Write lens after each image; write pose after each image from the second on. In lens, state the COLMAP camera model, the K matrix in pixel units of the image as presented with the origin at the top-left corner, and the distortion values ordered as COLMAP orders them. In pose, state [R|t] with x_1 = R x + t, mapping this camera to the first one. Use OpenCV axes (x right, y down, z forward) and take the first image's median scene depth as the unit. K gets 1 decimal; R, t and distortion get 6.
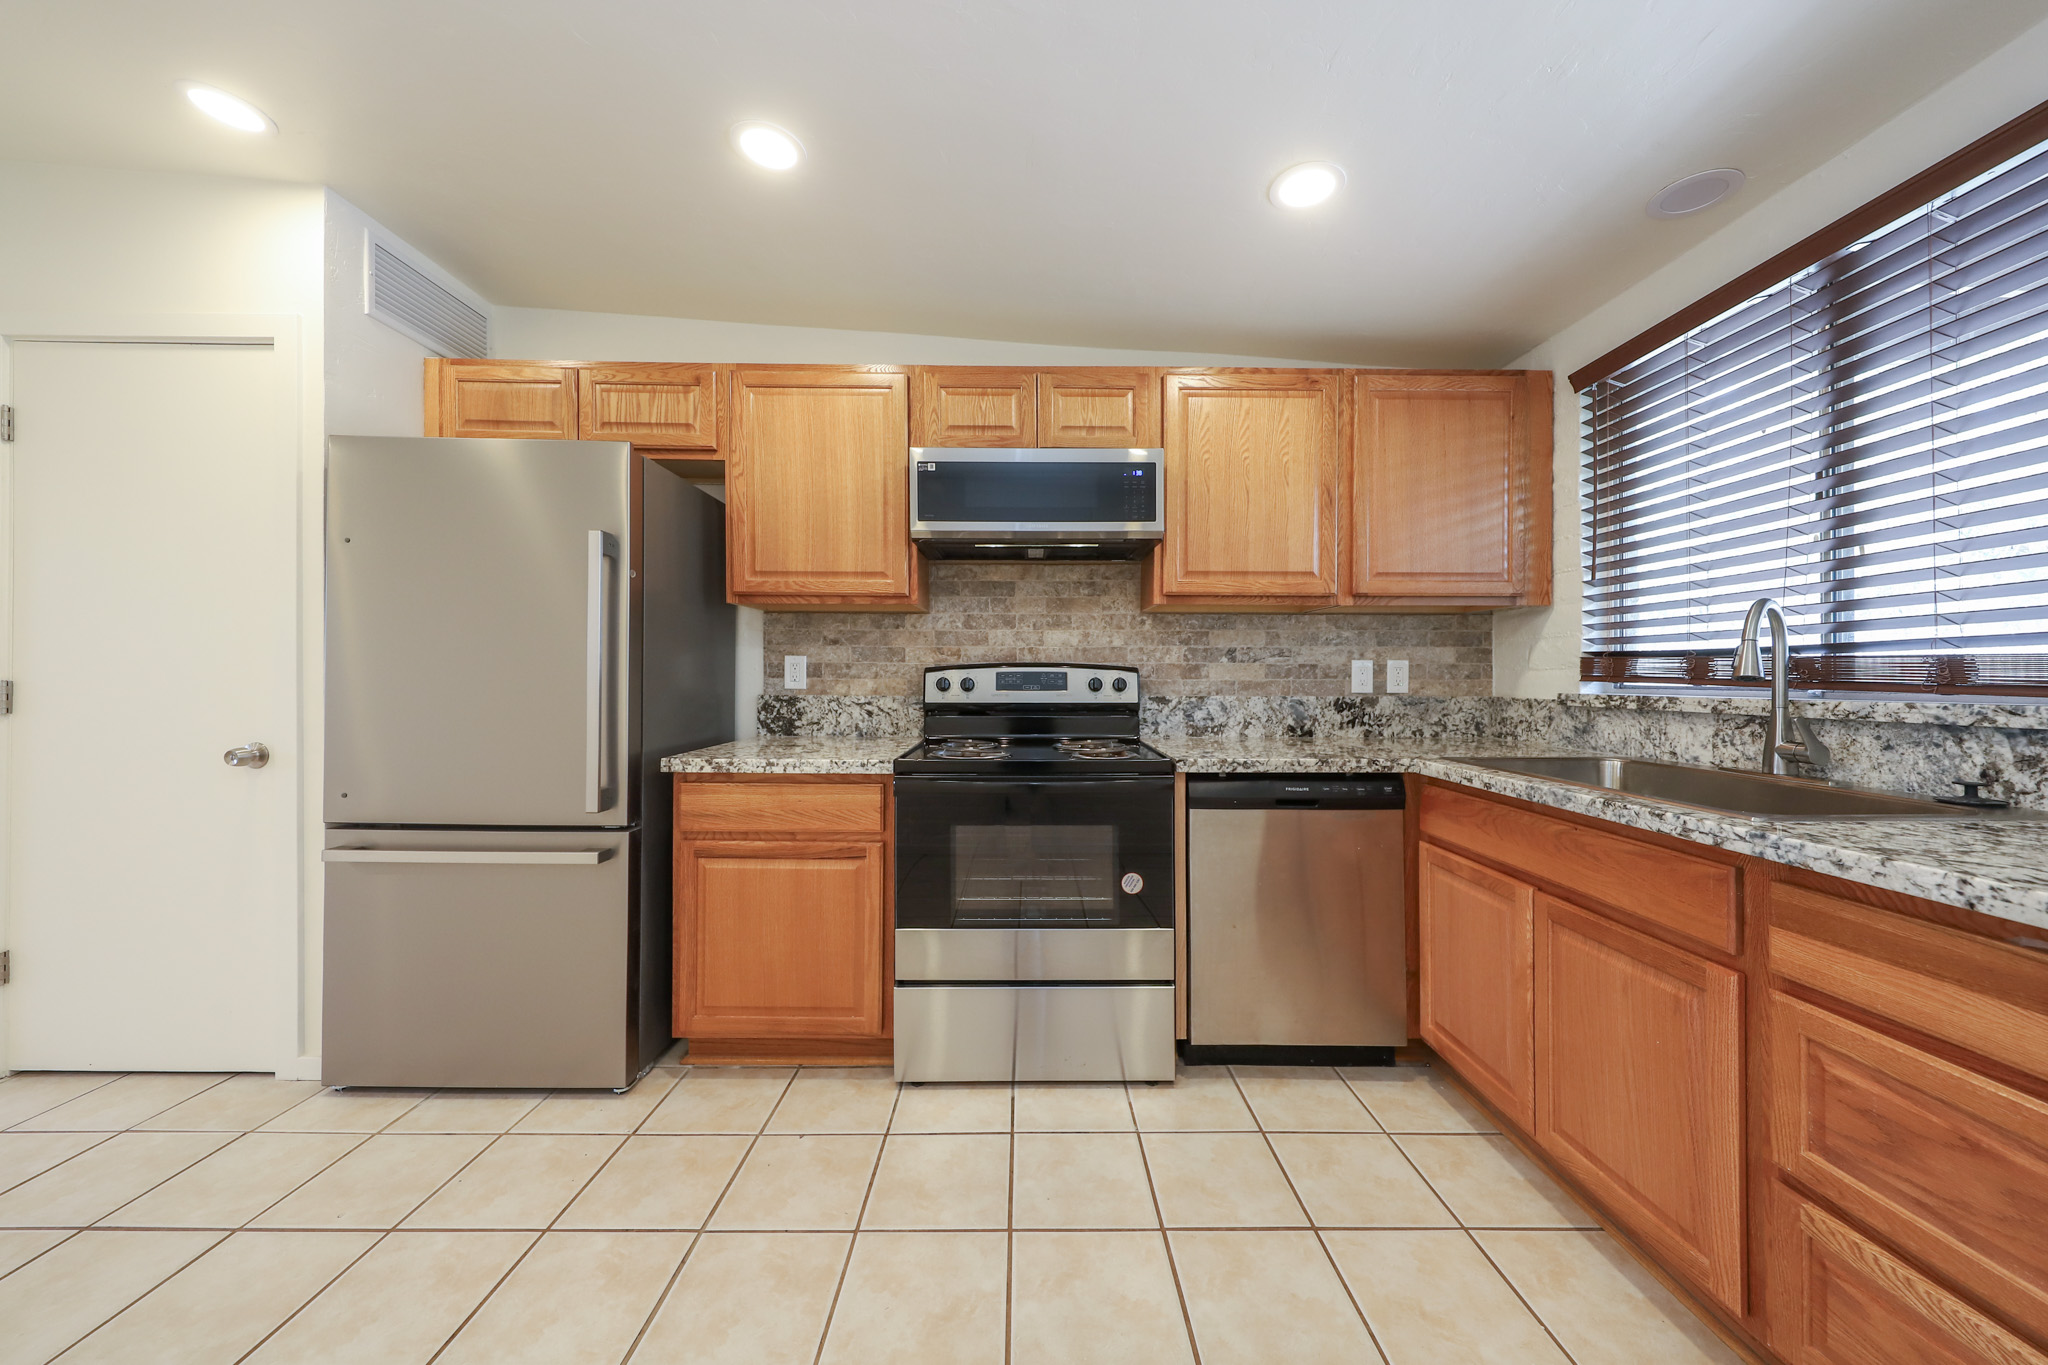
lens RADIAL K [[667.3, 0, 1066.4], [0, 667.3, 671.3], [0, 0, 1]] dist [-0.010634, -0.000587]
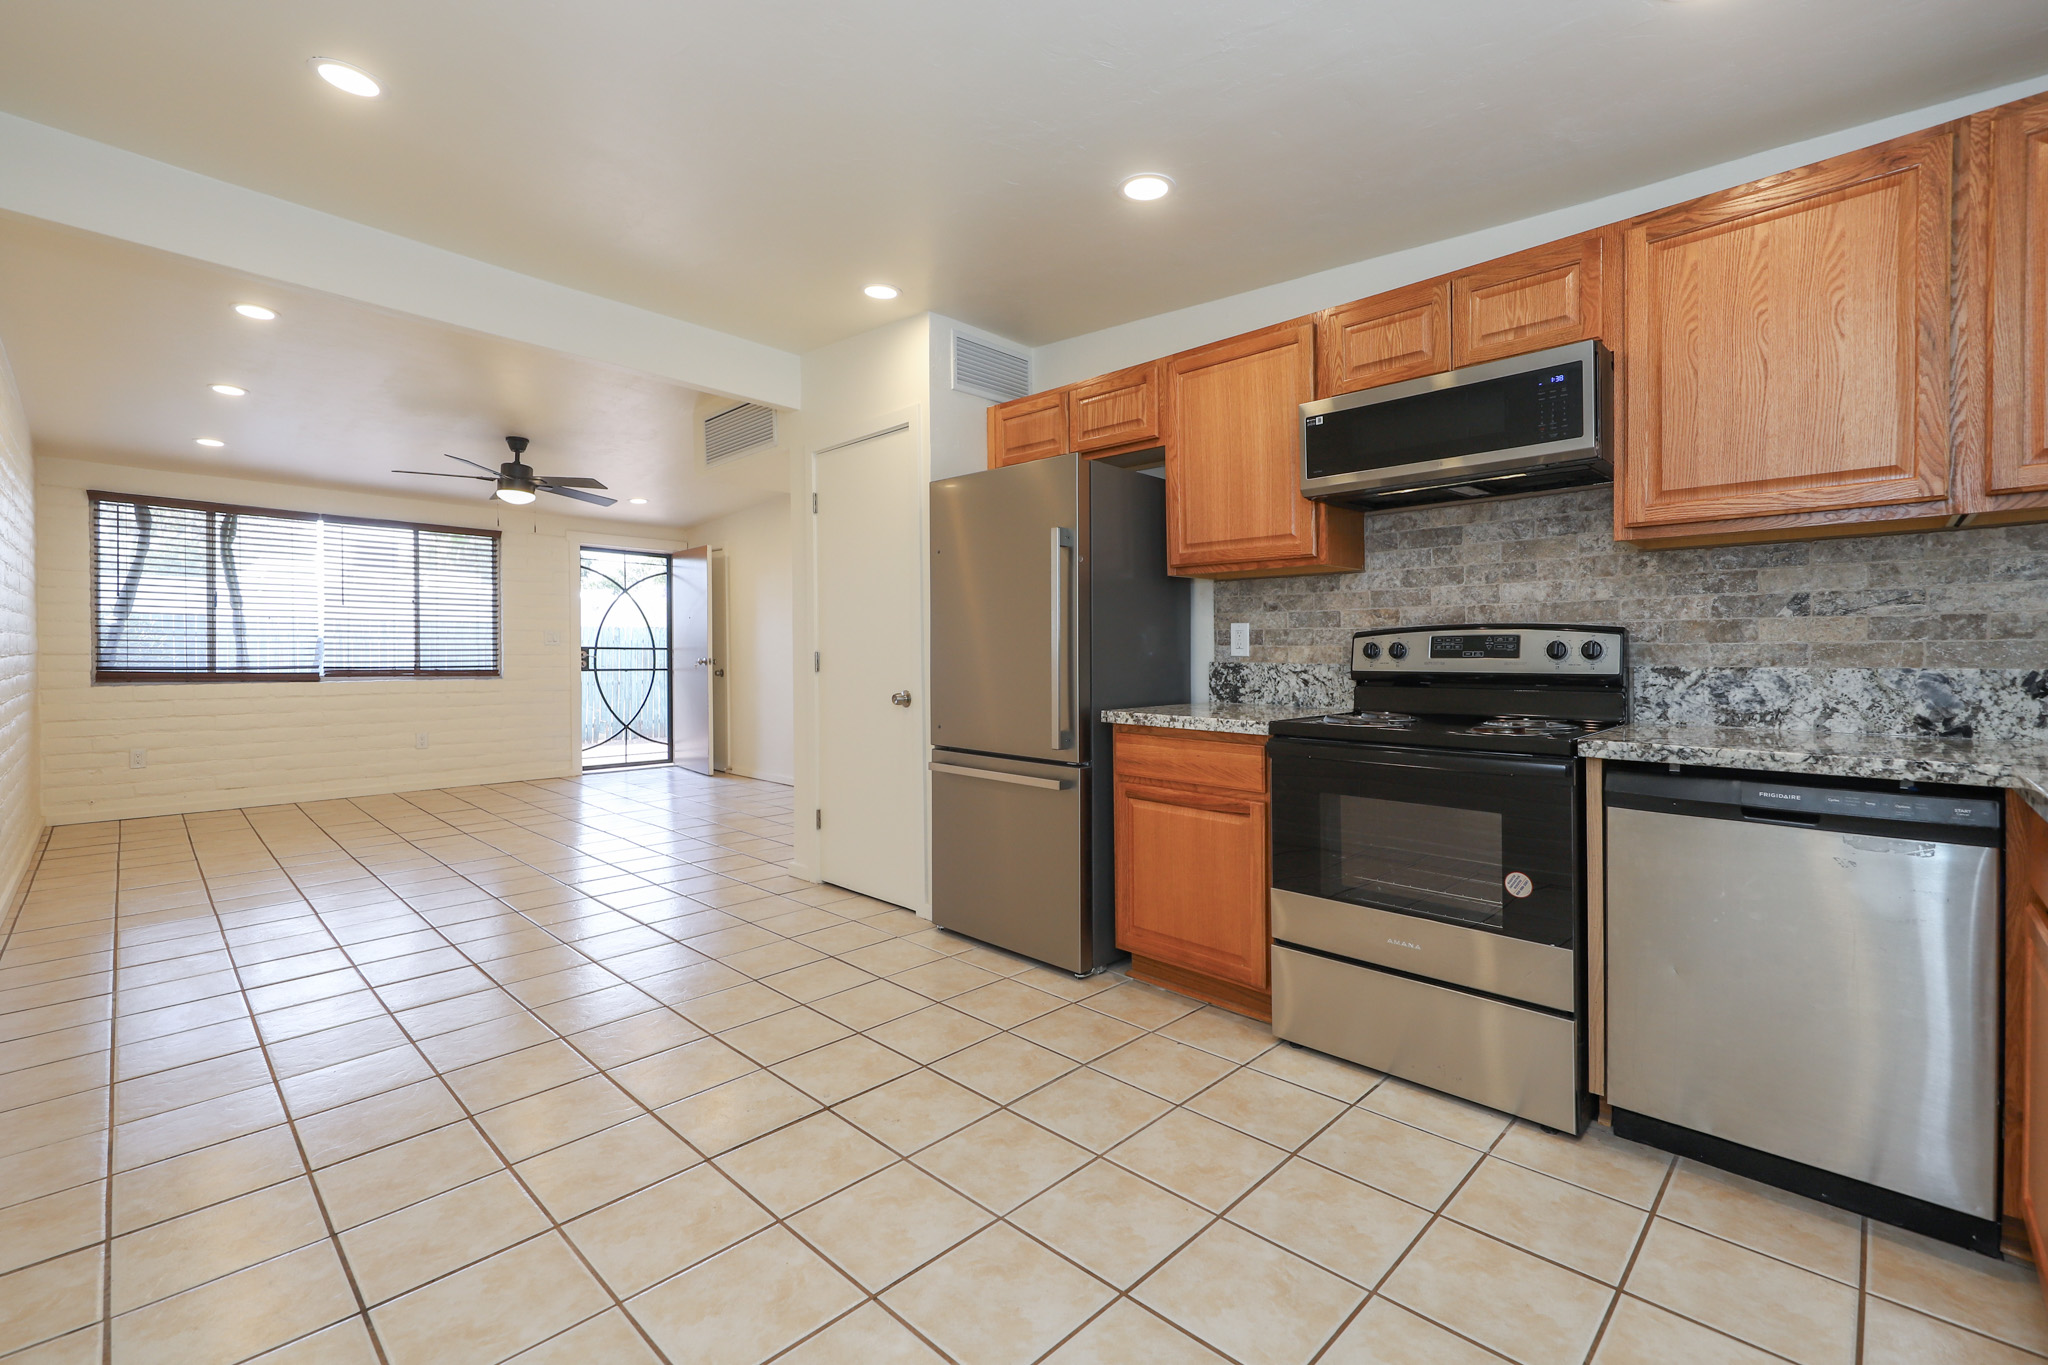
lens RADIAL K [[872.5, 0, 1013.7], [0, 872.5, 674.3], [0, 0, 1]] dist [-0.031267, 0.002538]
pose [[0.666403, 0.014835, -0.745444, 0.410074], [0.006626, 0.999645, 0.025817, 0.020192], [0.745562, -0.022144, 0.666068, -0.153173]]
